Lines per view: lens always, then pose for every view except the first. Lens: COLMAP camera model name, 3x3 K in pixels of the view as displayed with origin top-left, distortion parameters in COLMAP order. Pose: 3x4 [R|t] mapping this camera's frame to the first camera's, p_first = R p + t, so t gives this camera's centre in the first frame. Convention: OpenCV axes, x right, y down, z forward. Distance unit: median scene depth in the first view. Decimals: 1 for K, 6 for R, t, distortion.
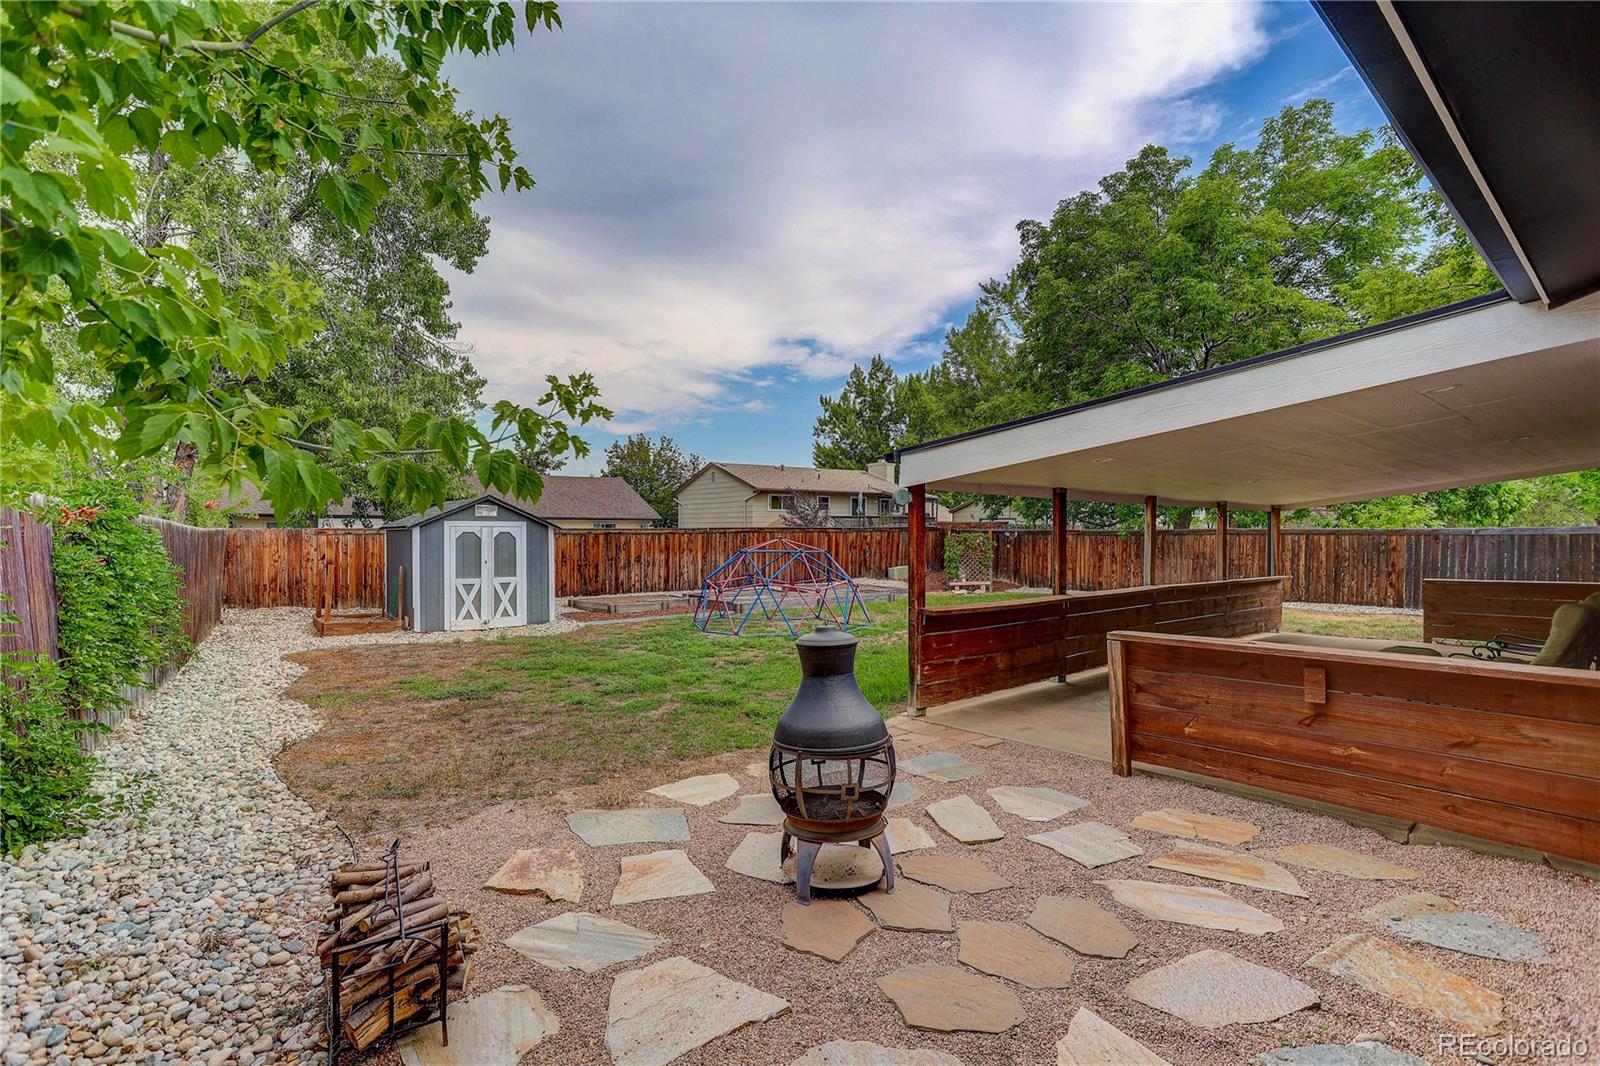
lens RADIAL K [[769.8, 0, 792.2], [0, 769.8, 534.4], [0, 0, 1]] dist [-0.025846, 0.001158]
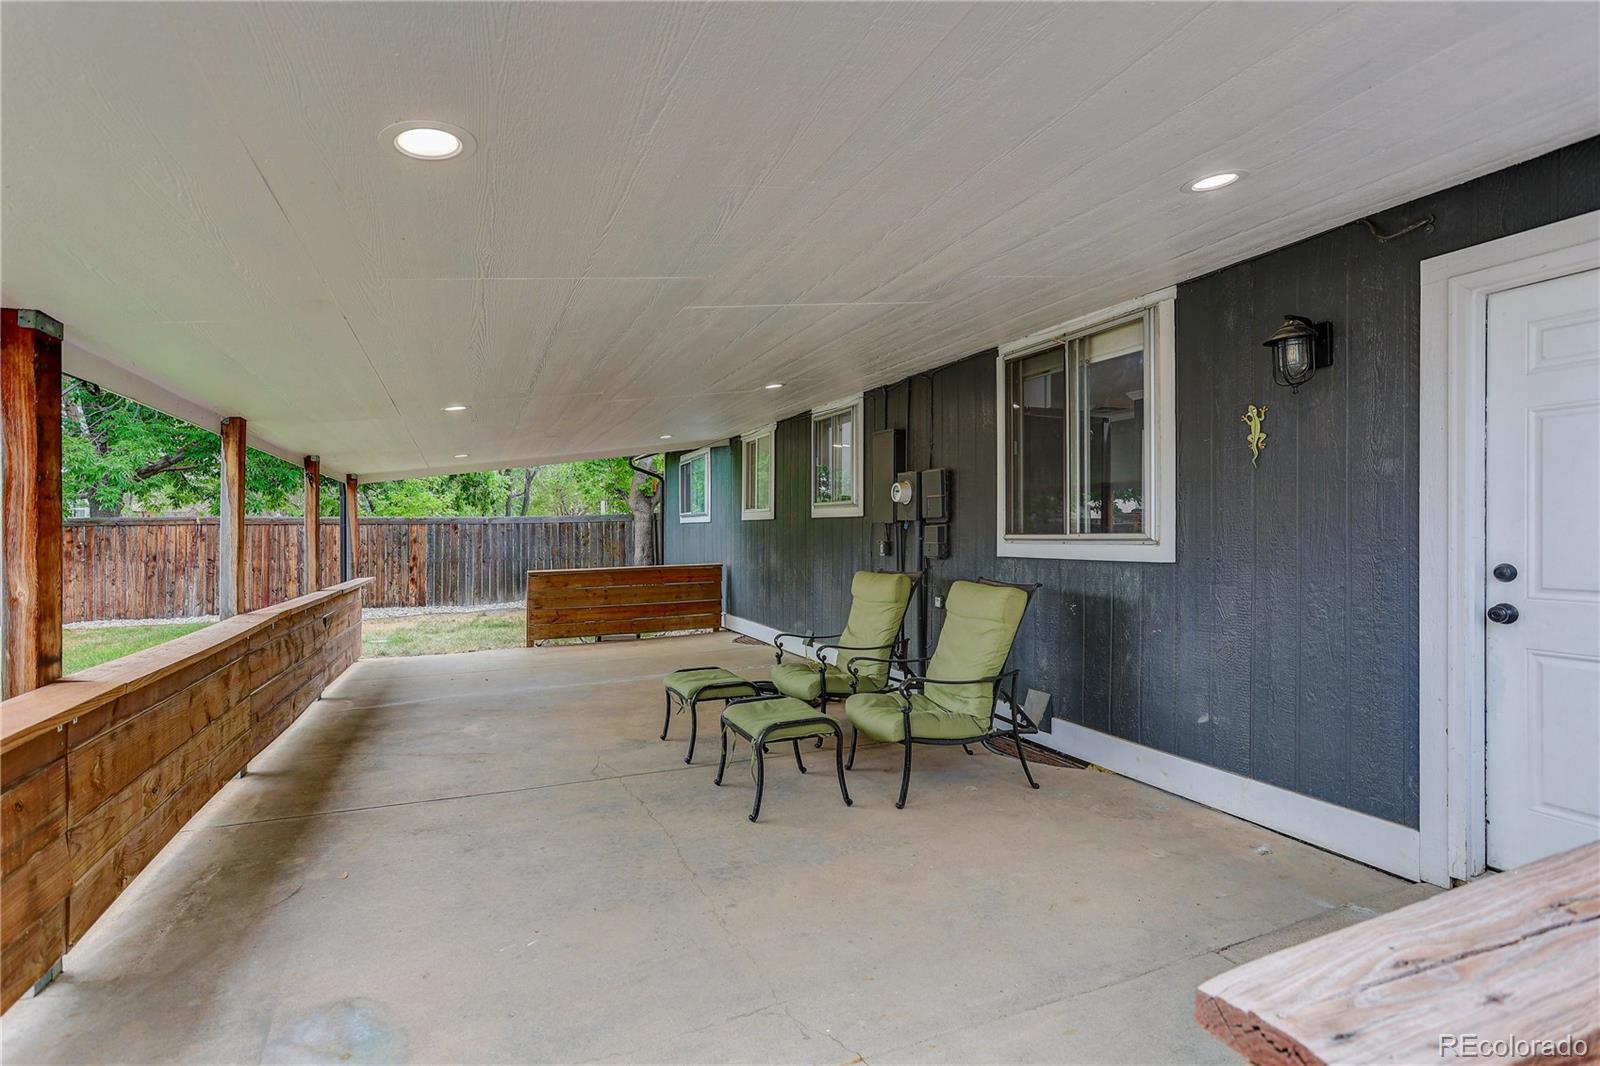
lens RADIAL K [[769.8, 0, 792.2], [0, 769.8, 534.4], [0, 0, 1]] dist [-0.025846, 0.001158]
pose [[0.305037, -0.007223, 0.952313, 0.079566], [0.007783, 0.999957, 0.005091, 0.011224], [-0.952309, 0.005858, 0.305080, 0.312383]]
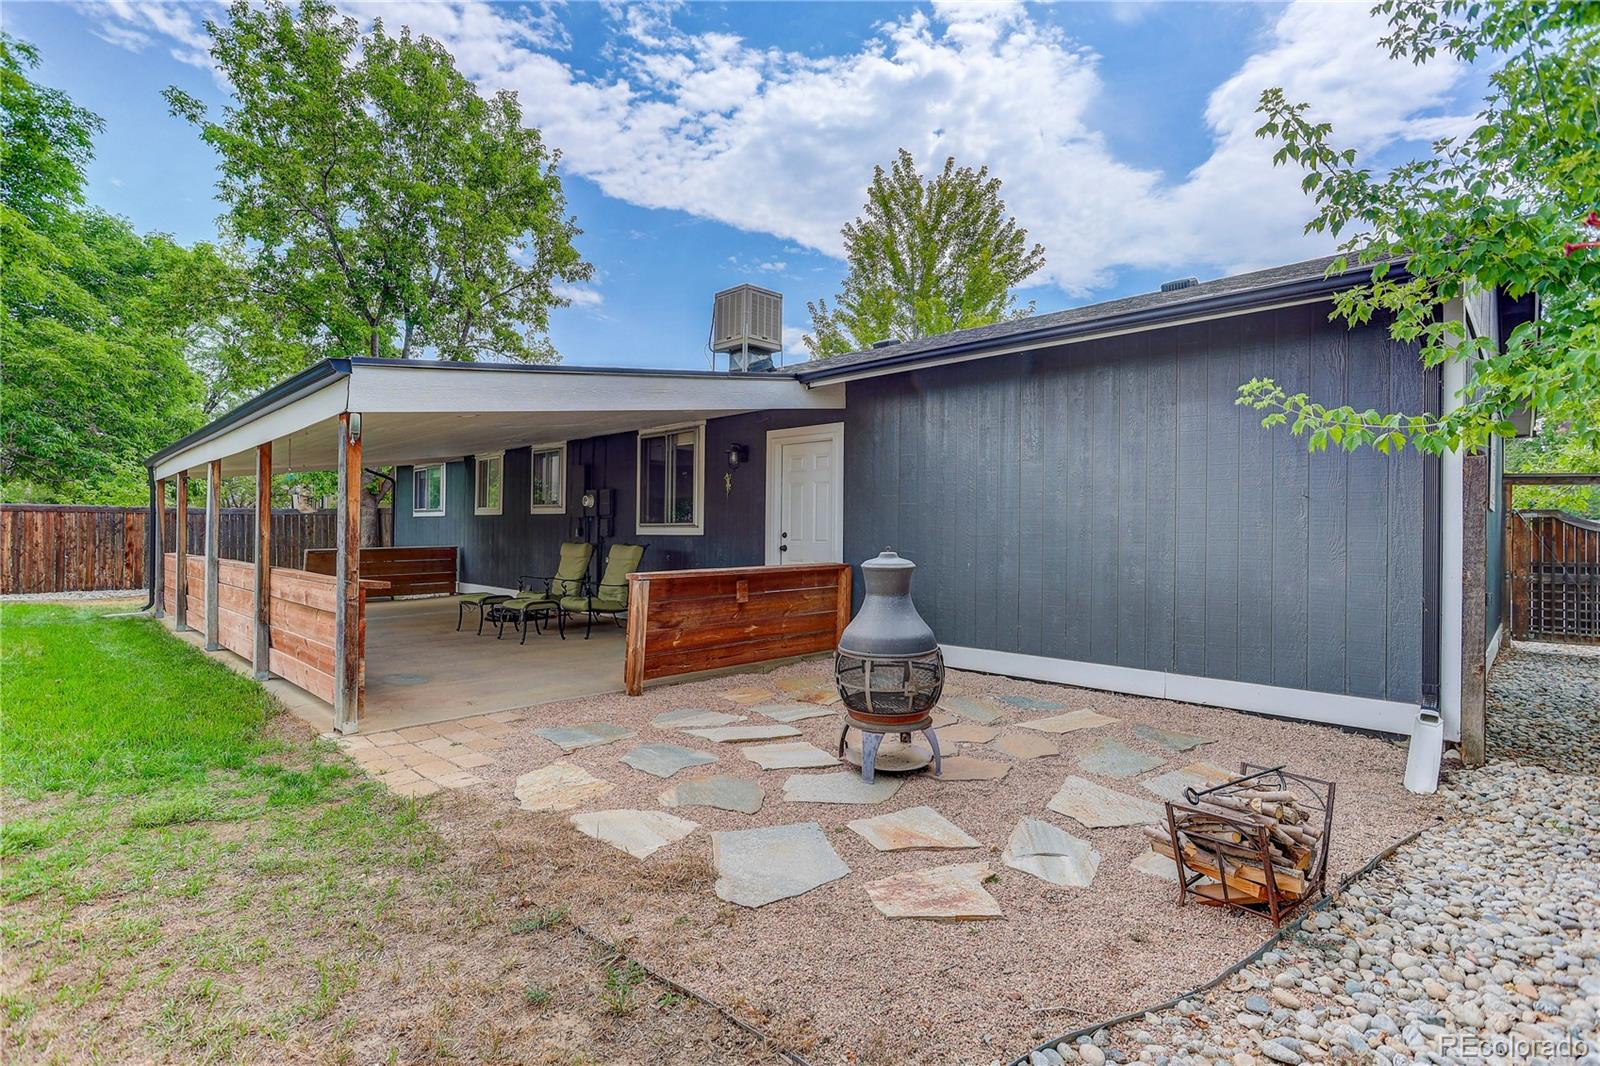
lens RADIAL K [[769.8, 0, 792.2], [0, 769.8, 534.4], [0, 0, 1]] dist [-0.025846, 0.001158]
pose [[-0.088091, -0.004593, 0.996102, -0.227443], [-0.005863, 0.999974, 0.004093, 0.018603], [-0.996095, -0.005480, -0.088115, 0.258303]]
